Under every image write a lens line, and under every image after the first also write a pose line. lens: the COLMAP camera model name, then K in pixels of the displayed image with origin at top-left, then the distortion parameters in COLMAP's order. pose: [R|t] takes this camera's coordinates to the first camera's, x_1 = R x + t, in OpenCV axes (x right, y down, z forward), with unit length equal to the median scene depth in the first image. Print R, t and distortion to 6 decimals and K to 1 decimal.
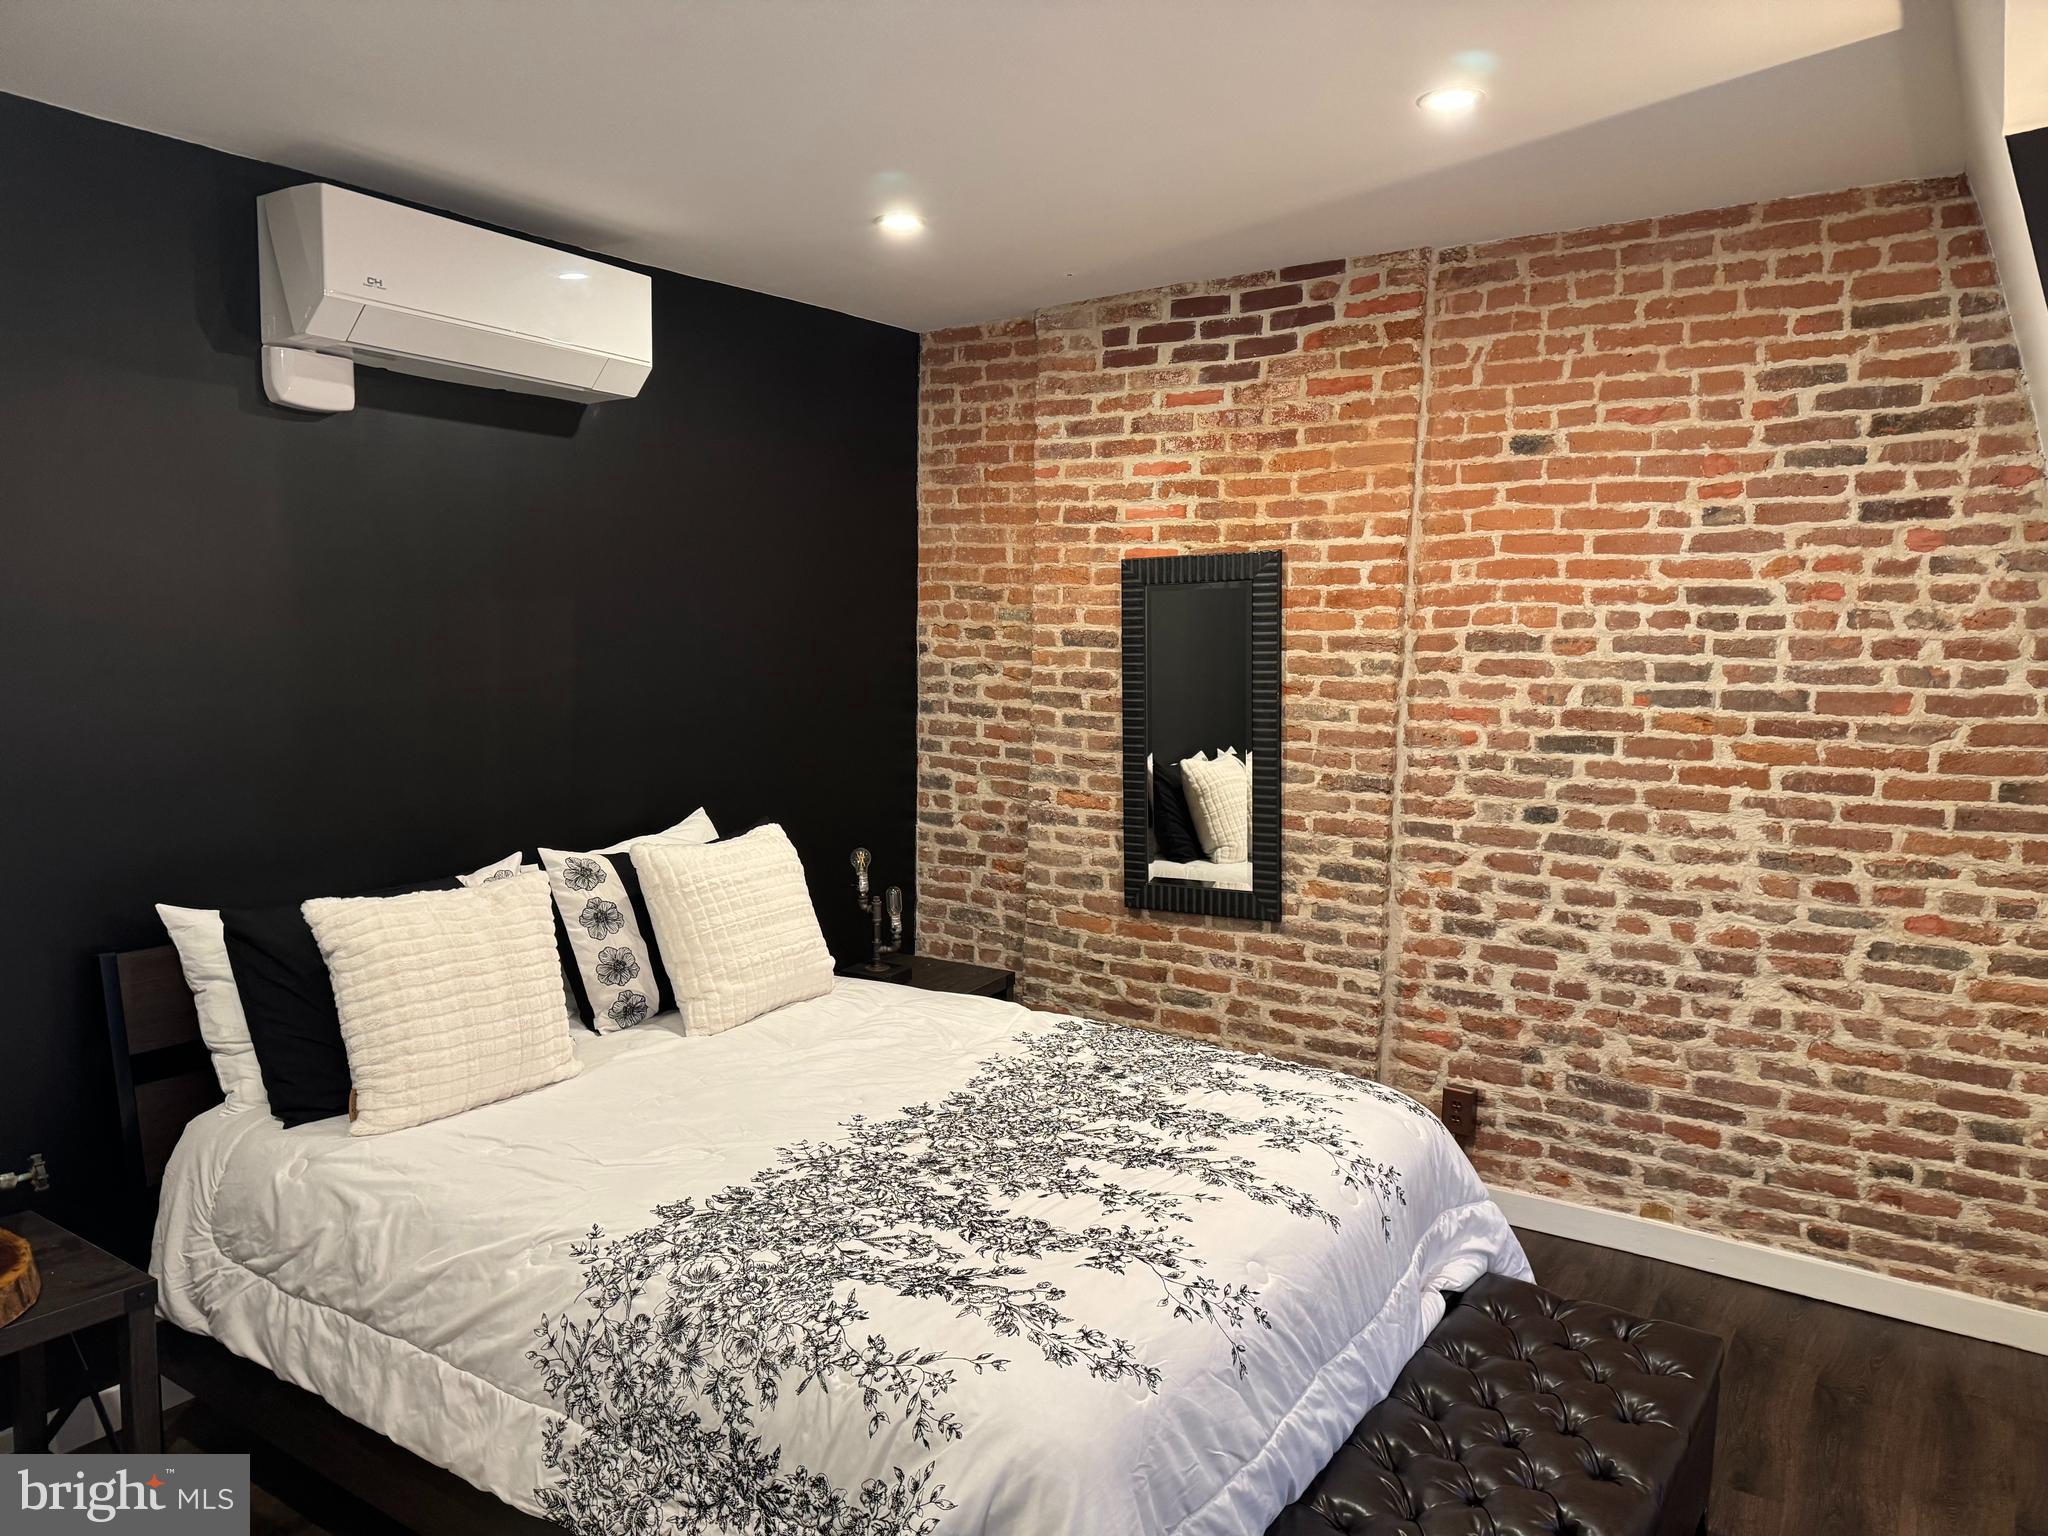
lens RADIAL K [[1425.9, 0, 1036.0], [0, 1425.9, 774.0], [0, 0, 1]] dist [0.059756, -0.077847]
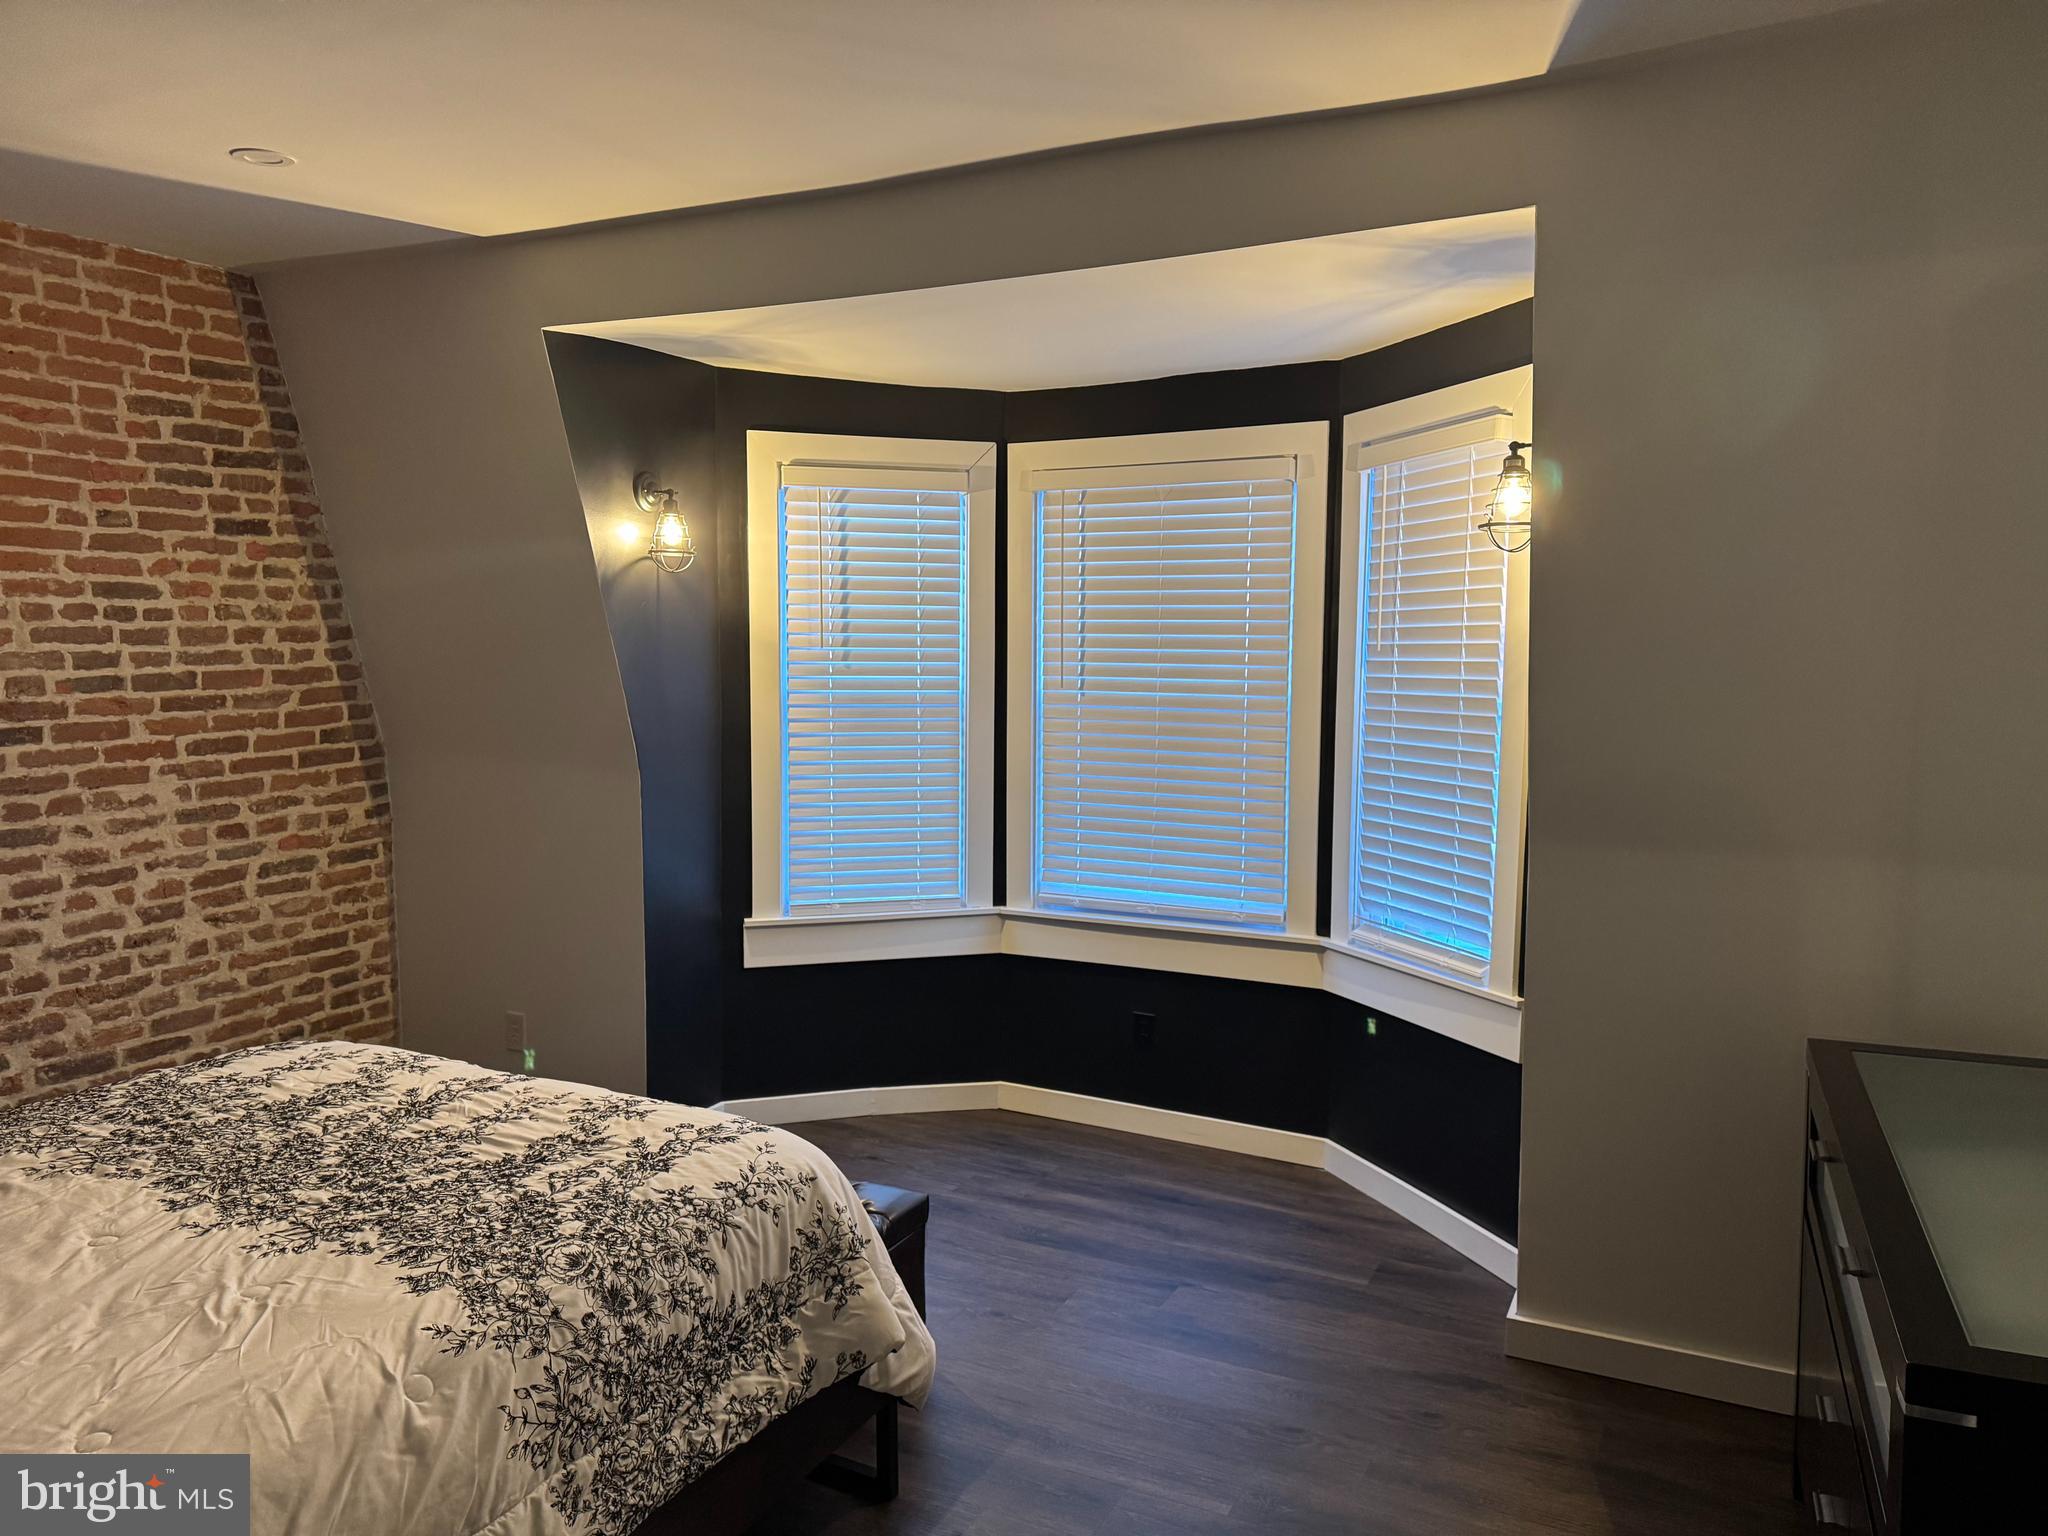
lens RADIAL K [[1425.9, 0, 1036.0], [0, 1425.9, 774.0], [0, 0, 1]] dist [0.059756, -0.077847]
pose [[-0.121143, -0.113179, 0.986162, -0.747654], [0.093084, 0.987806, 0.124802, -0.057934], [-0.988261, 0.106915, -0.109131, 0.445879]]
